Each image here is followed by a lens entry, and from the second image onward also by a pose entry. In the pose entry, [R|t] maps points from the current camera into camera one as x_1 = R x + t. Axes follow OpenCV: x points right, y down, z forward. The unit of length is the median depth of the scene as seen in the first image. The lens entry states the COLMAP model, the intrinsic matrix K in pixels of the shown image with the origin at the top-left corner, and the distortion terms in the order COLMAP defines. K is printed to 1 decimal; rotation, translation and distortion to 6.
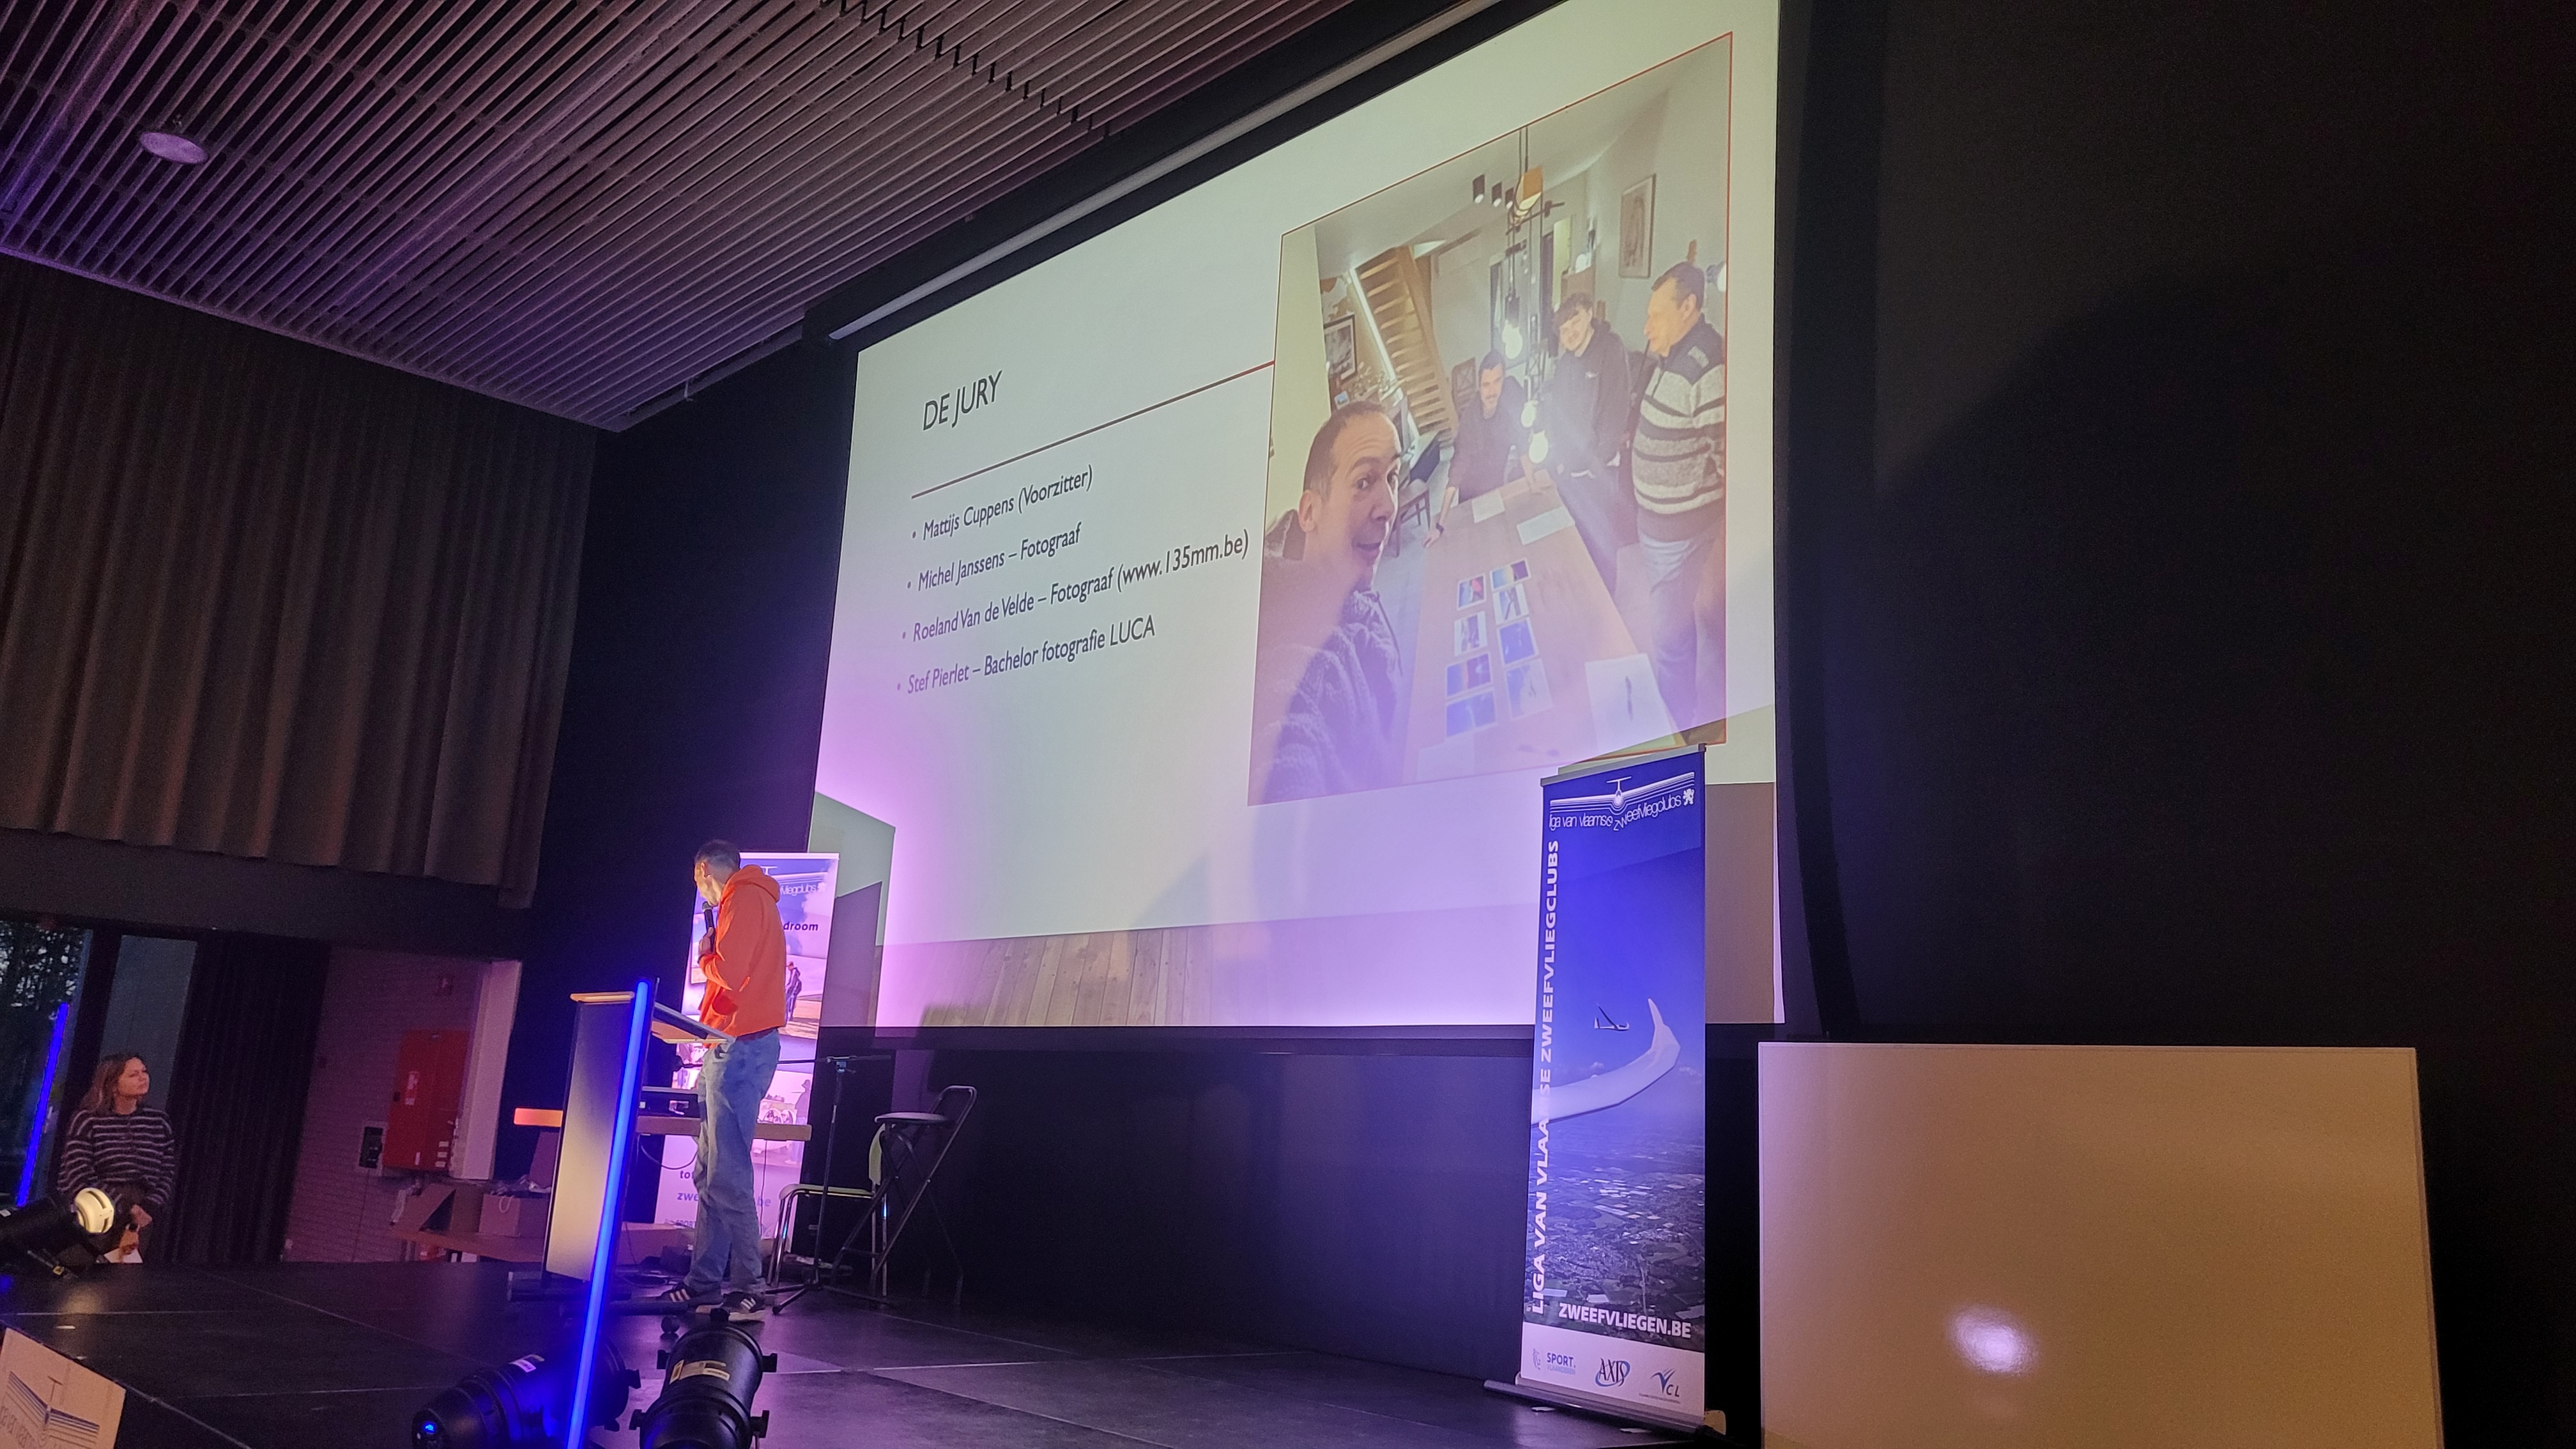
lens RADIAL K [[1935.3, 0, 1277.6], [0, 1935.3, 723.0], [0, 0, 1]] dist [0.049846, -0.034657]
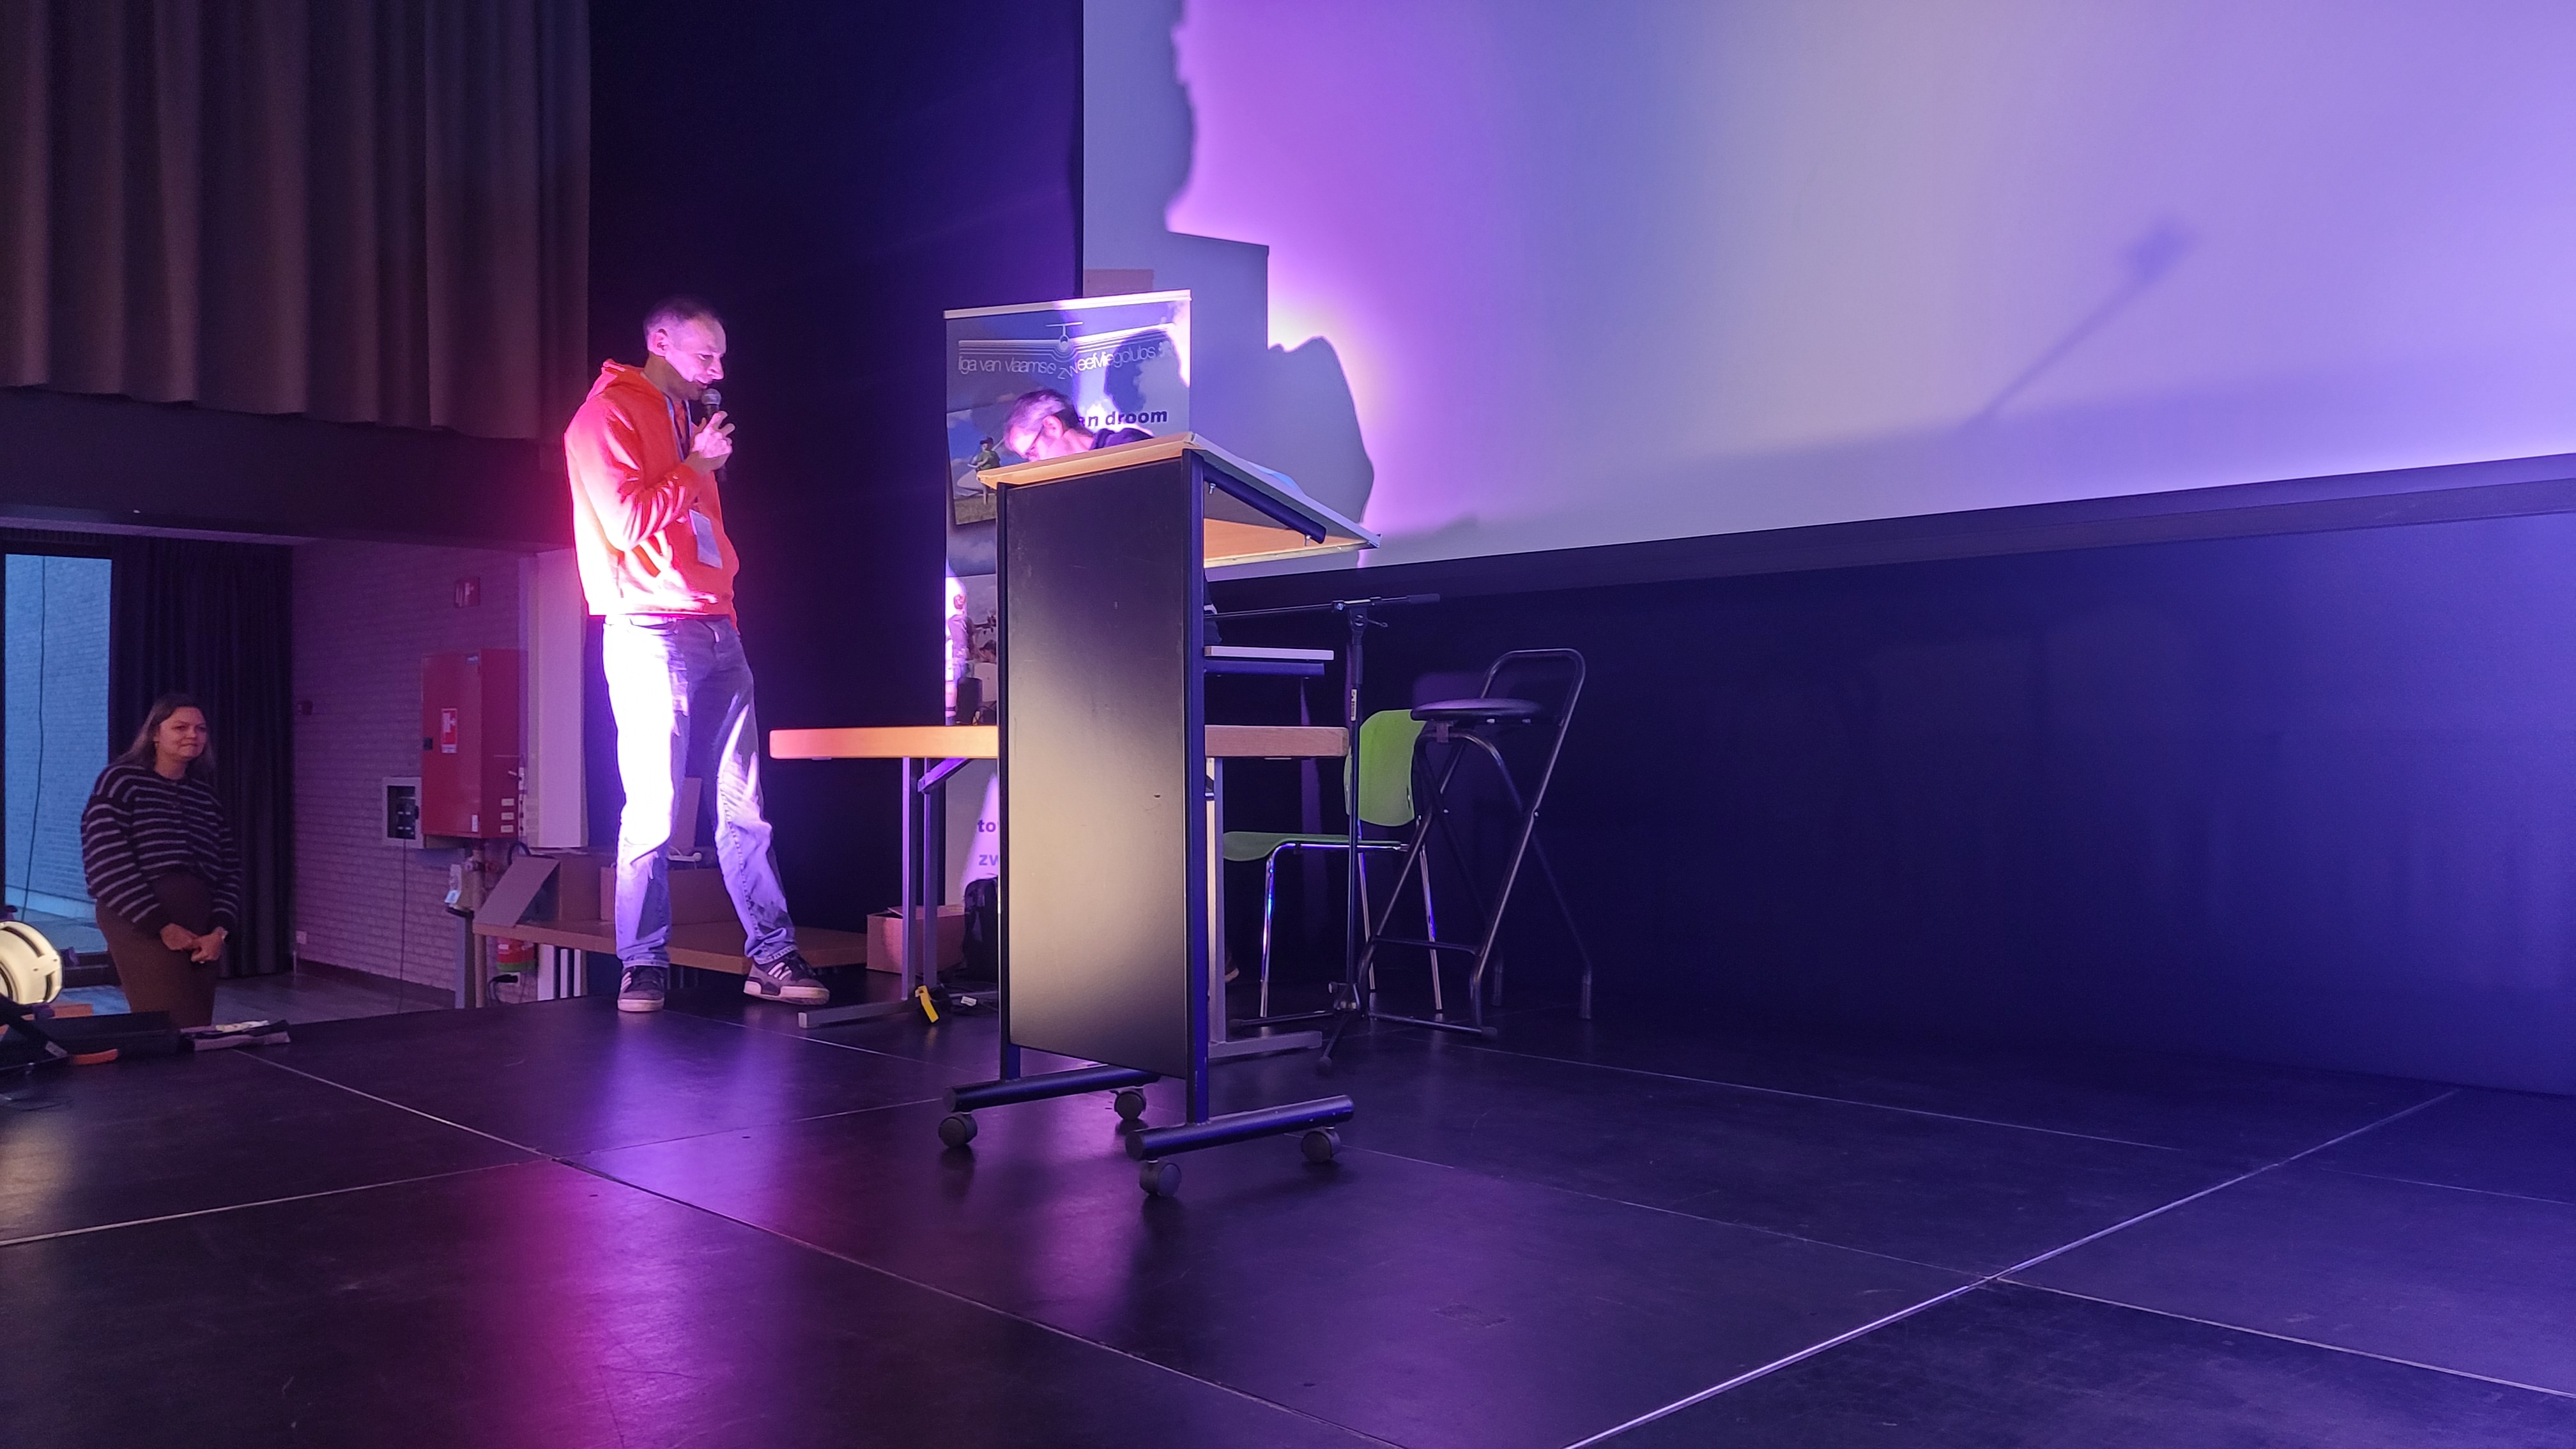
lens RADIAL K [[1935.3, 0, 1296.0], [0, 1935.3, 723.9], [0, 0, 1]] dist [0.049846, -0.034657]
pose [[0.997028, -0.065568, 0.040451, -0.159387], [0.056100, 0.977754, 0.202112, 0.055536], [-0.052803, -0.199242, 0.978527, 0.274198]]
